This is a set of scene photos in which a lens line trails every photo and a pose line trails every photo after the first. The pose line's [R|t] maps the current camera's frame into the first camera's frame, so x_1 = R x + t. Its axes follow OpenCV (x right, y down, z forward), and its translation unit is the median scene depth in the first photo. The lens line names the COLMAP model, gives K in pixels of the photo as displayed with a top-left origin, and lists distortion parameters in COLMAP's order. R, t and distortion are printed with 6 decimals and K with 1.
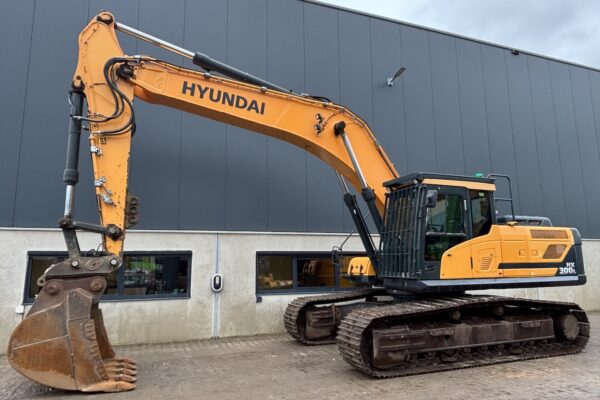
lens RADIAL K [[402.3, 0, 300.0], [0, 402.3, 200.0], [0, 0, 1]] dist [0.009307, -0.029541]
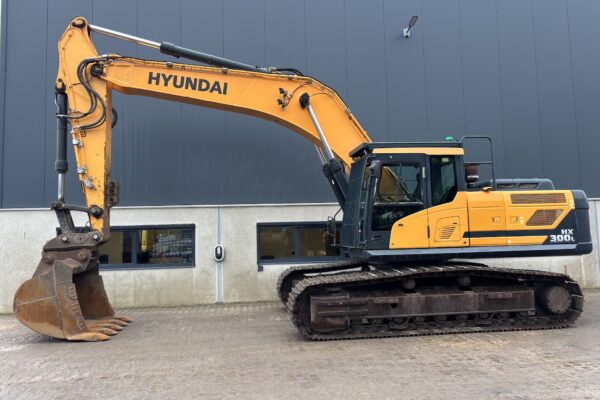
lens RADIAL K [[445.7, 0, 300.0], [0, 445.7, 200.0], [0, 0, 1]] dist [0.001263, 0.004034]
pose [[0.970217, -0.033160, -0.239958, 0.377517], [0.054210, 0.995185, 0.081664, -0.024779], [0.236095, -0.092240, 0.967342, -0.105142]]
